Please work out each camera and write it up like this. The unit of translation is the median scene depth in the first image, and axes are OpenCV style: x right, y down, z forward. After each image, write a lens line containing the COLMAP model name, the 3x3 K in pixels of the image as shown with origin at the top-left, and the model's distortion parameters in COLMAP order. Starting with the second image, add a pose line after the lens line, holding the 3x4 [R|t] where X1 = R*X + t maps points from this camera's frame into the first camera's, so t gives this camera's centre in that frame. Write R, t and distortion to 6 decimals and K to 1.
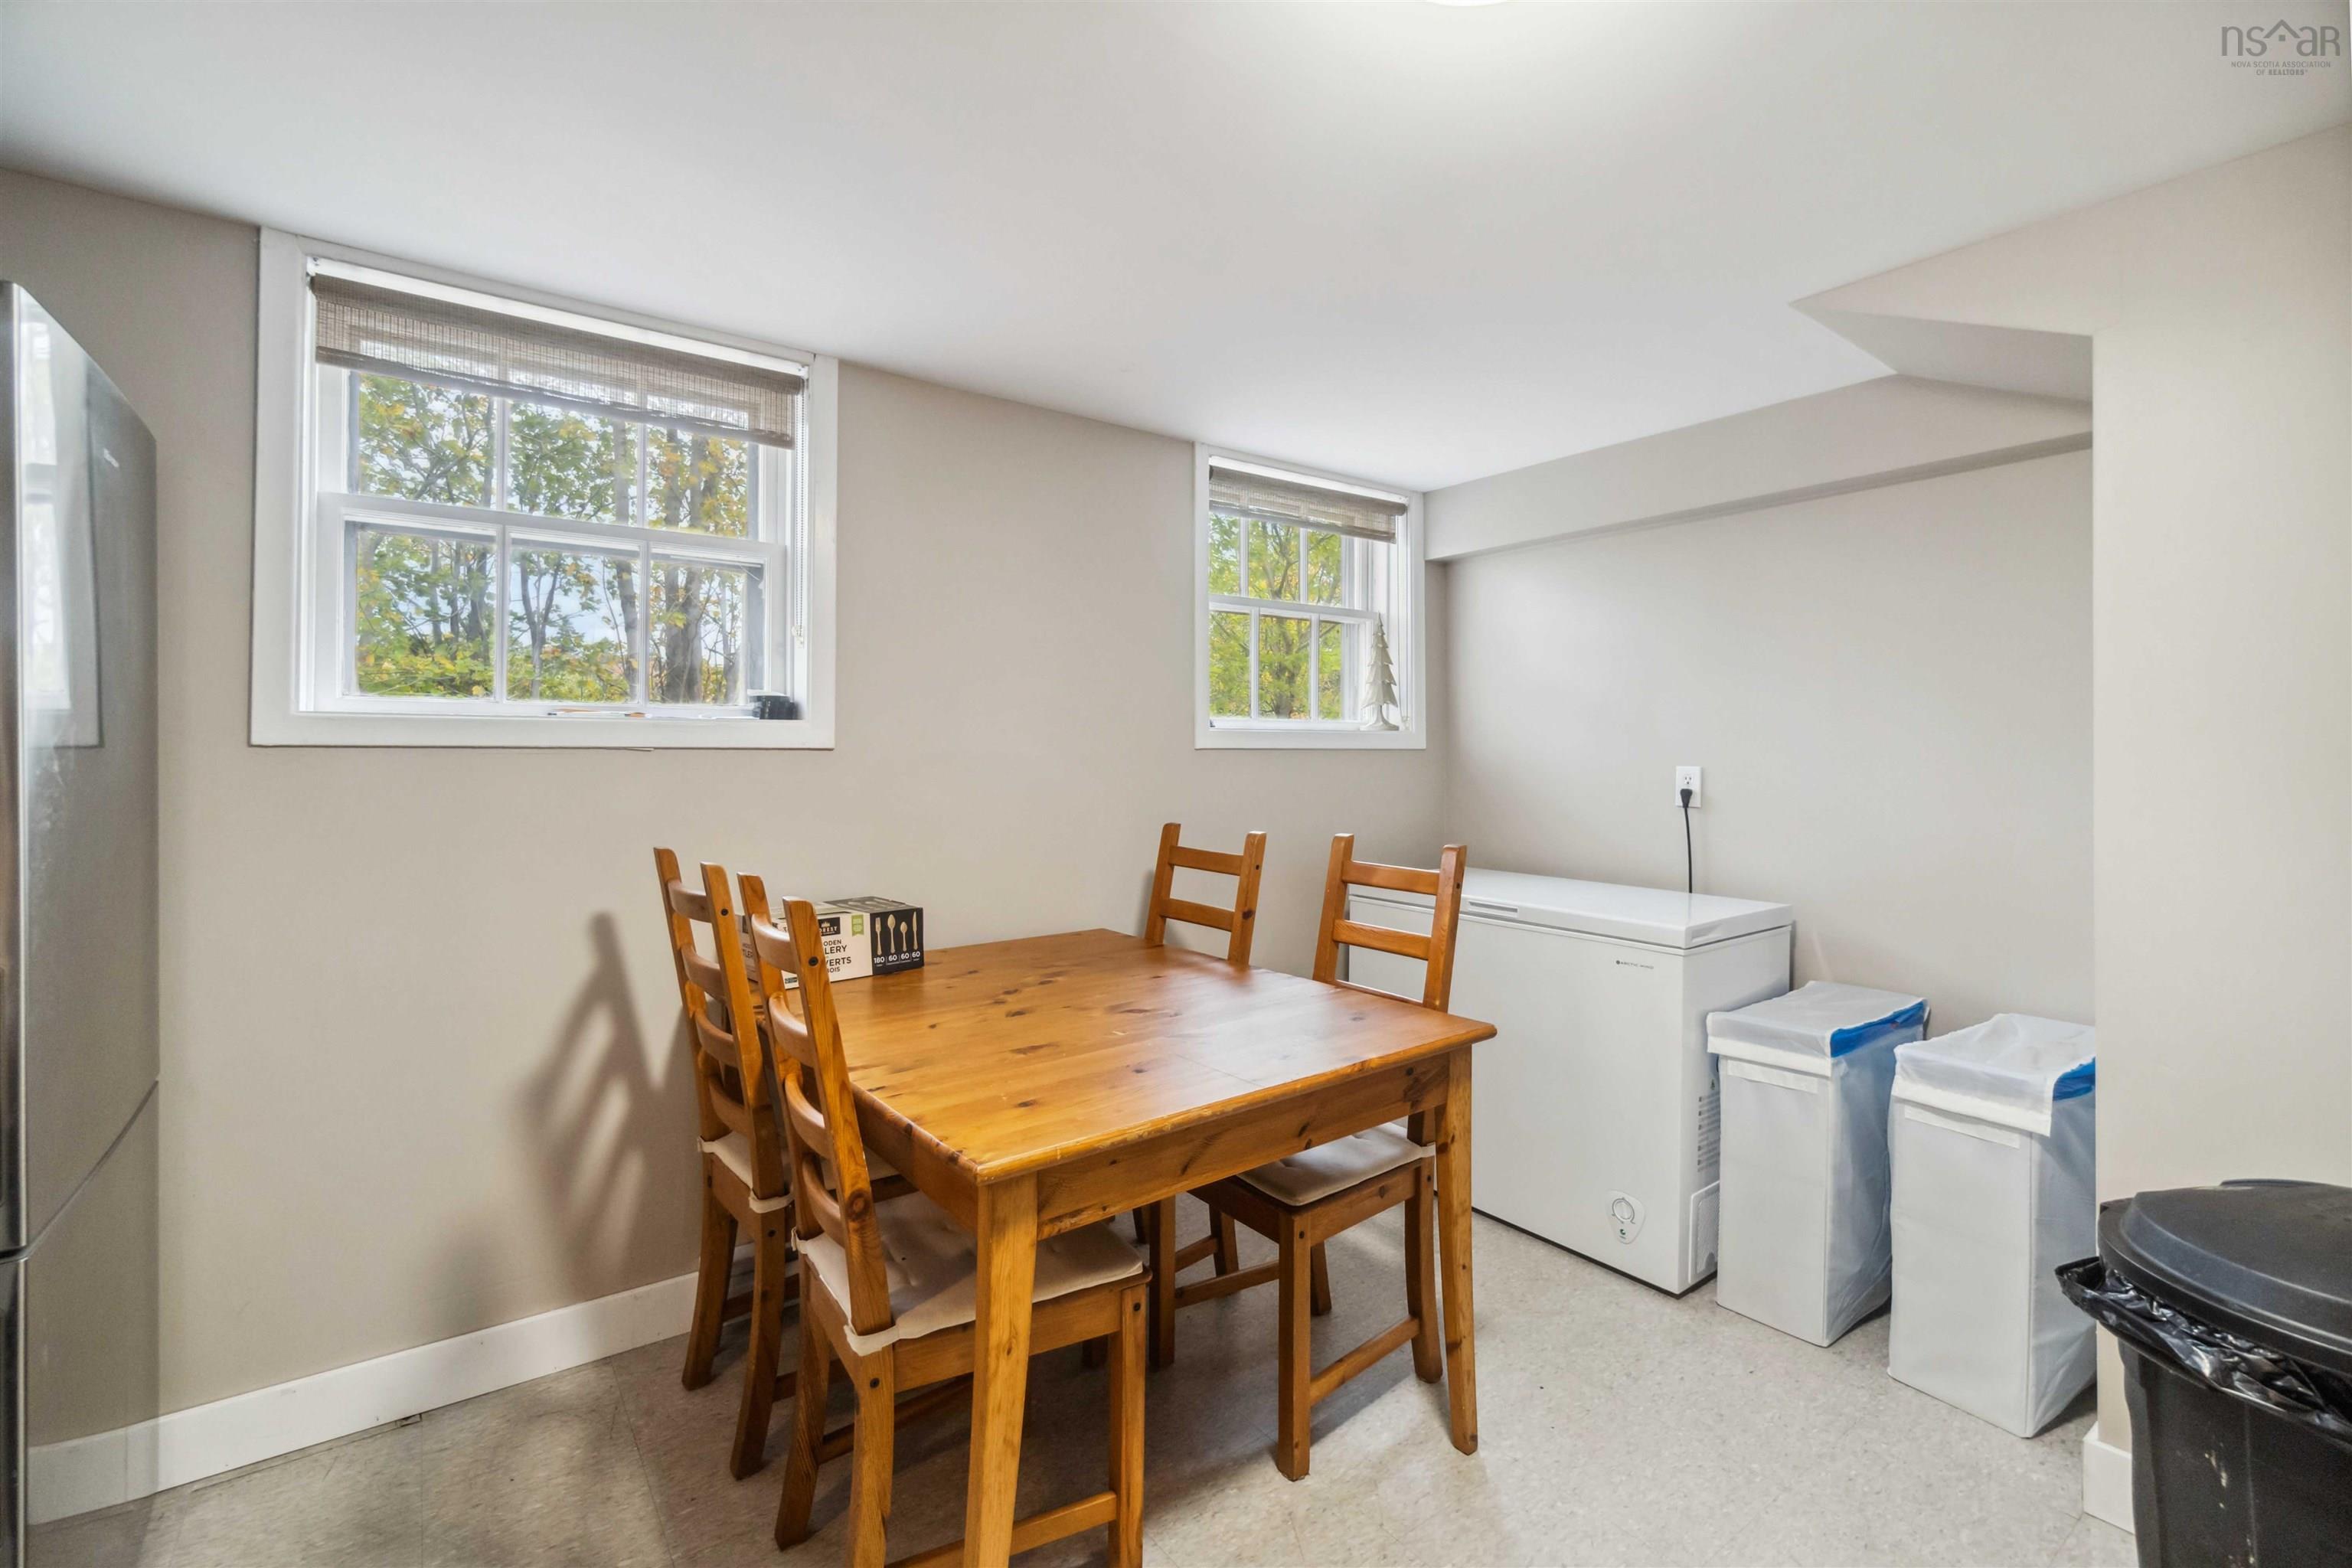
lens RADIAL K [[1021.3, 0, 1199.3], [0, 1021.3, 743.1], [0, 0, 1]] dist [-0.004206, 0.000231]
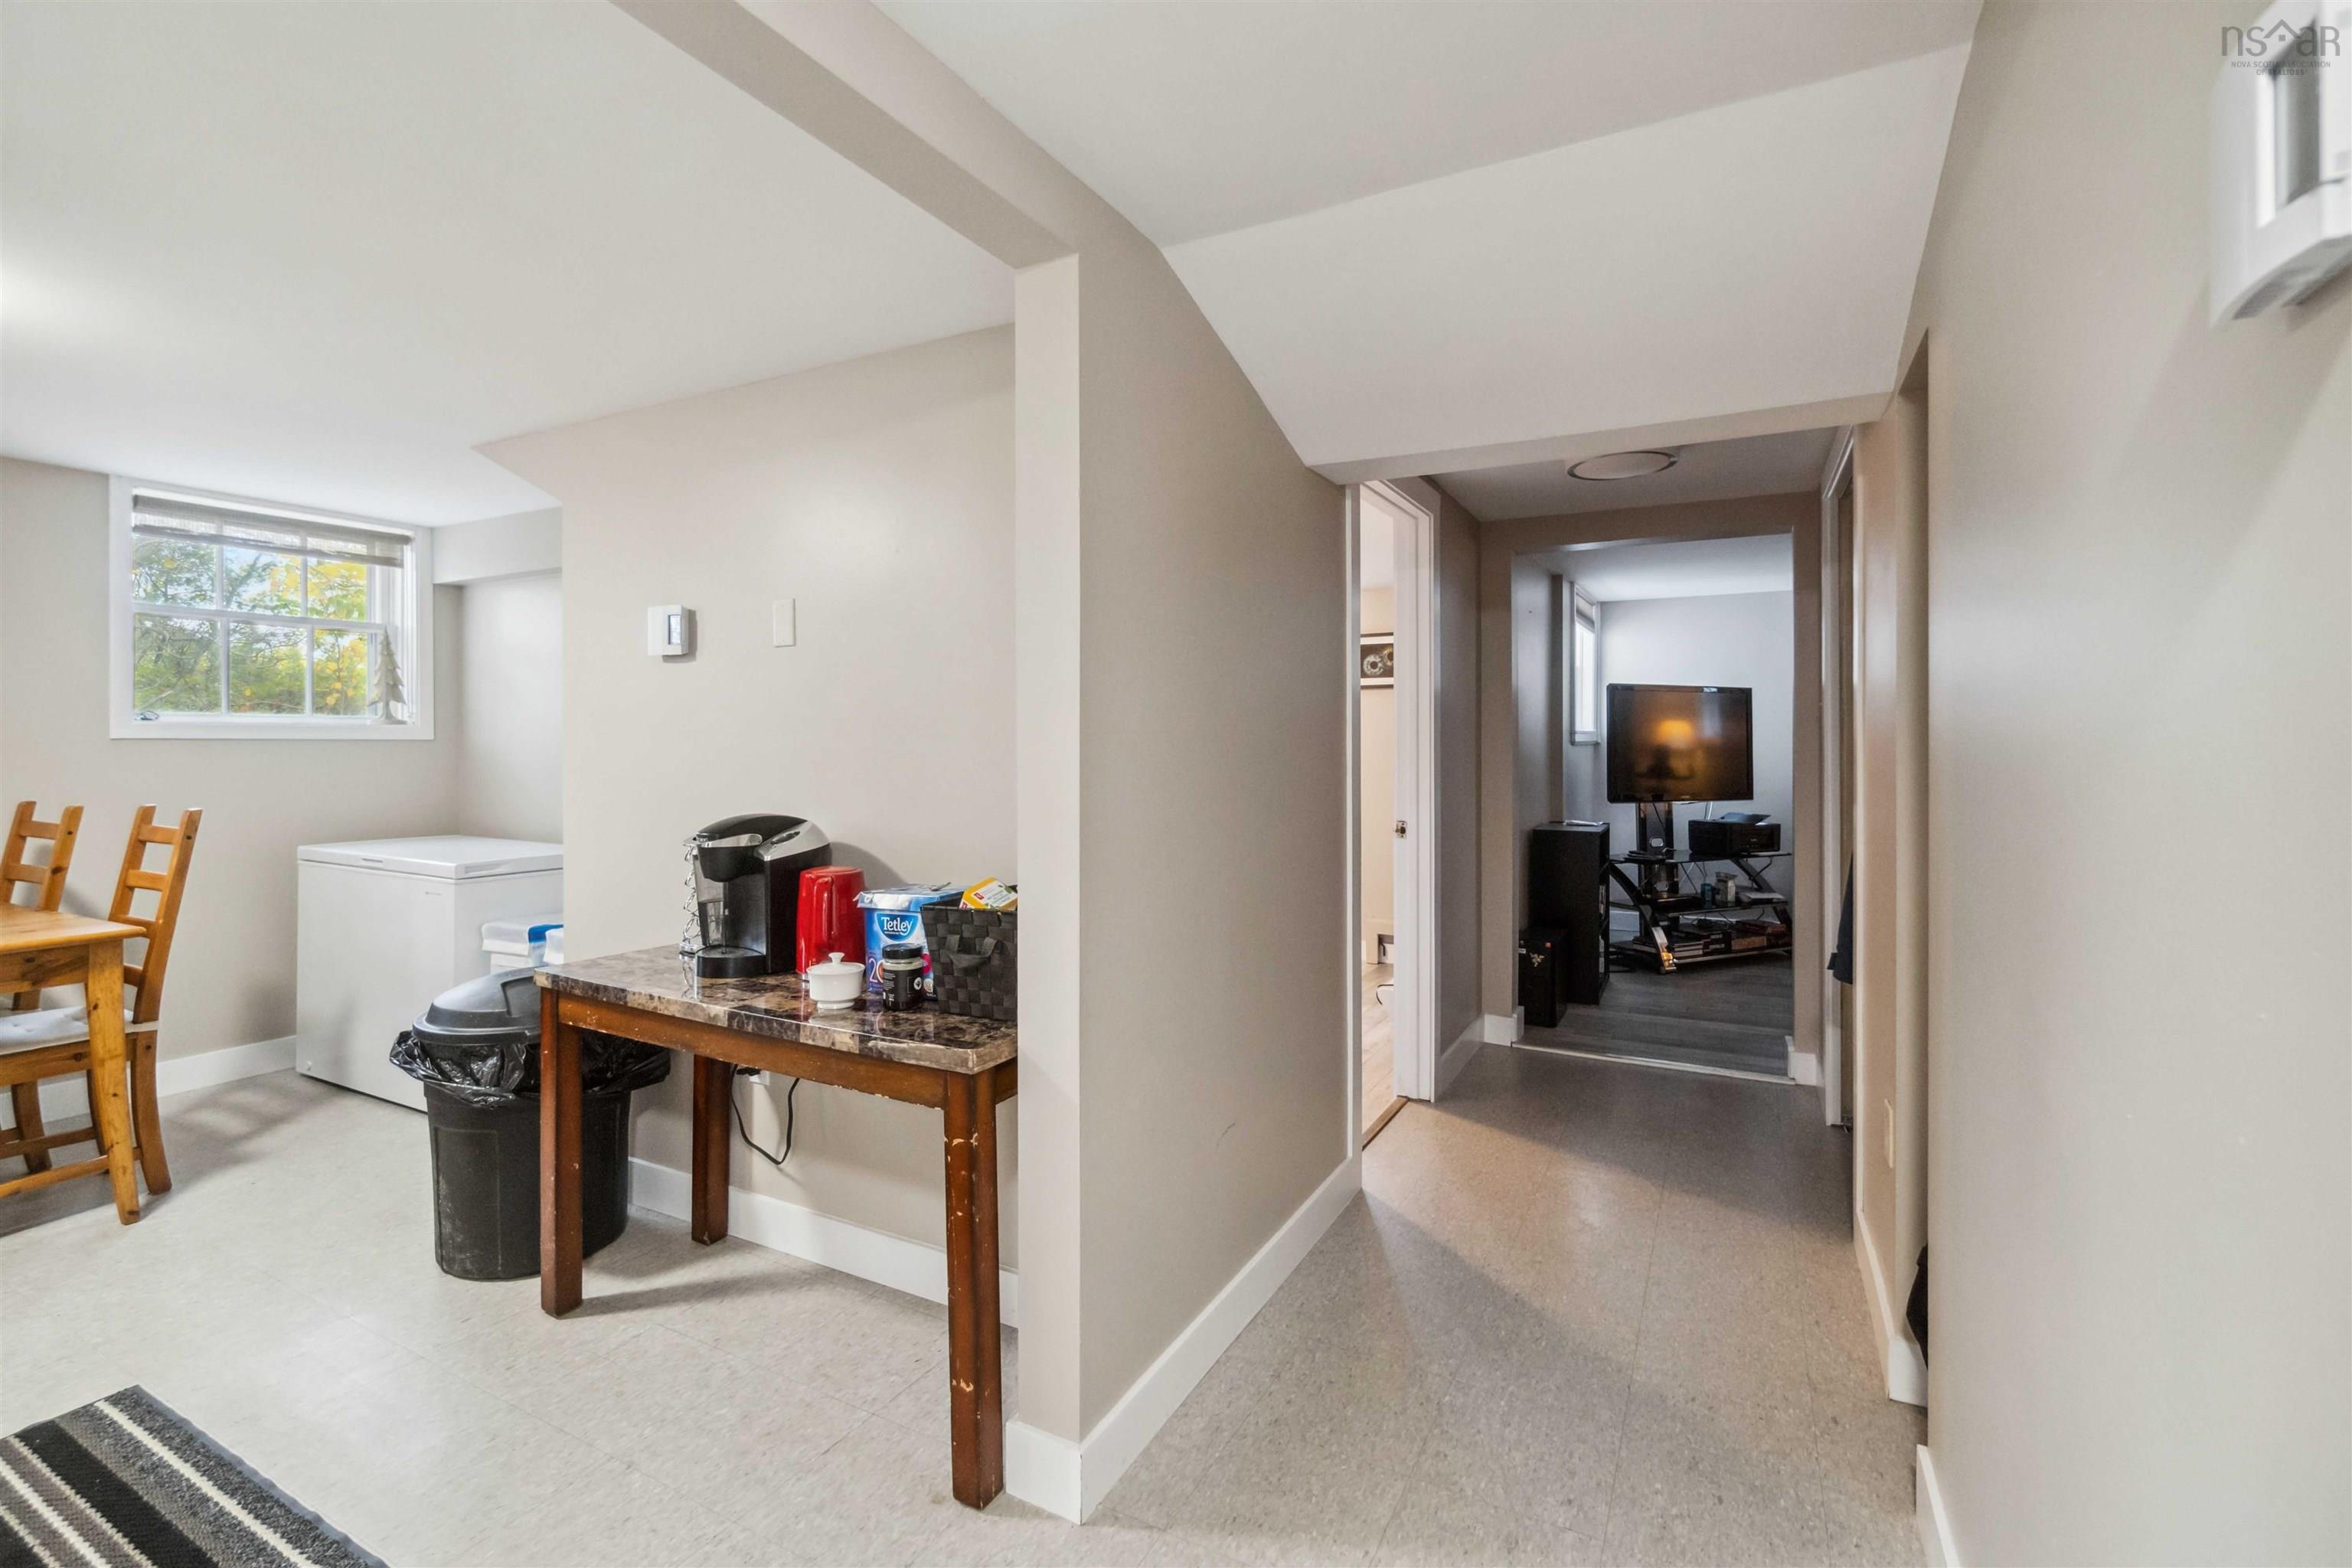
lens RADIAL K [[1021.3, 0, 1161.0], [0, 1021.3, 752.5], [0, 0, 1]] dist [-0.004206, 0.000231]
pose [[0.905475, 0.000576, 0.424399, 0.757597], [-0.006977, 0.999884, 0.013529, -0.002984], [-0.424342, -0.015211, 0.905374, -0.712604]]
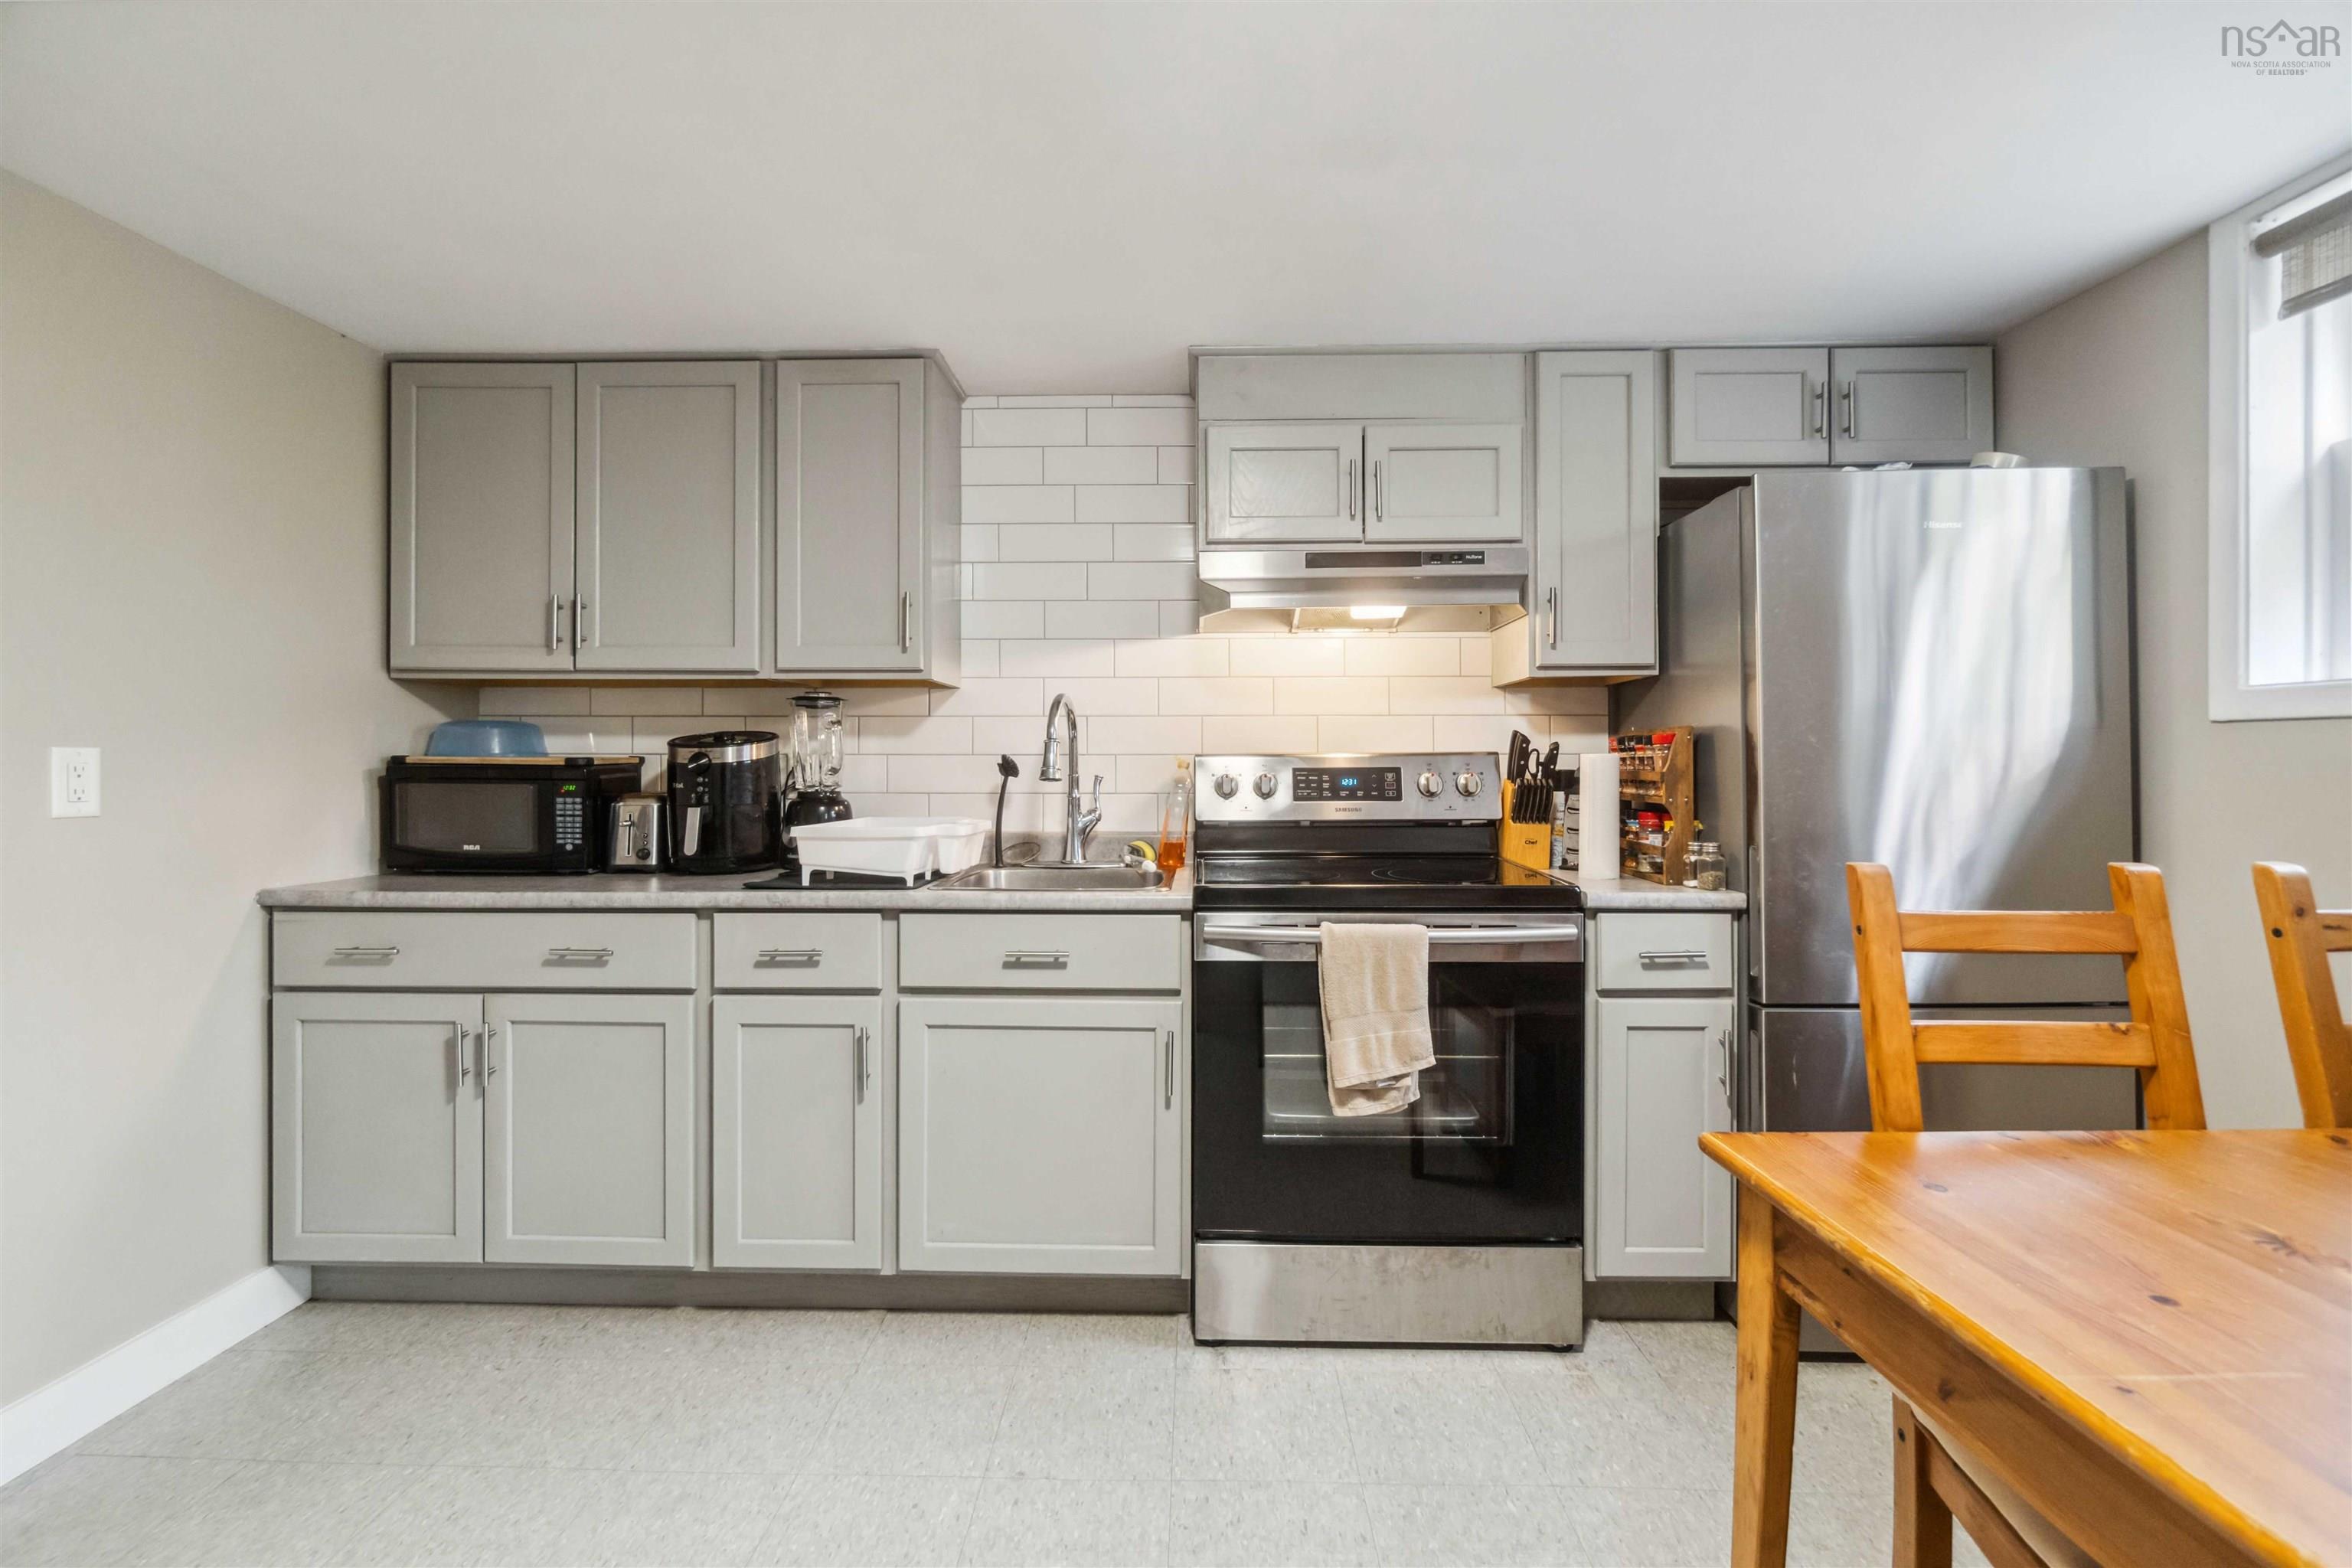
lens RADIAL K [[1021.3, 0, 1160.4], [0, 1021.3, 761.6], [0, 0, 1]] dist [-0.004206, 0.000231]
pose [[-0.623291, -0.003217, -0.781983, 0.425055], [0.004673, 0.999958, -0.007838, 0.035666], [0.781976, -0.008540, -0.623250, 0.601212]]
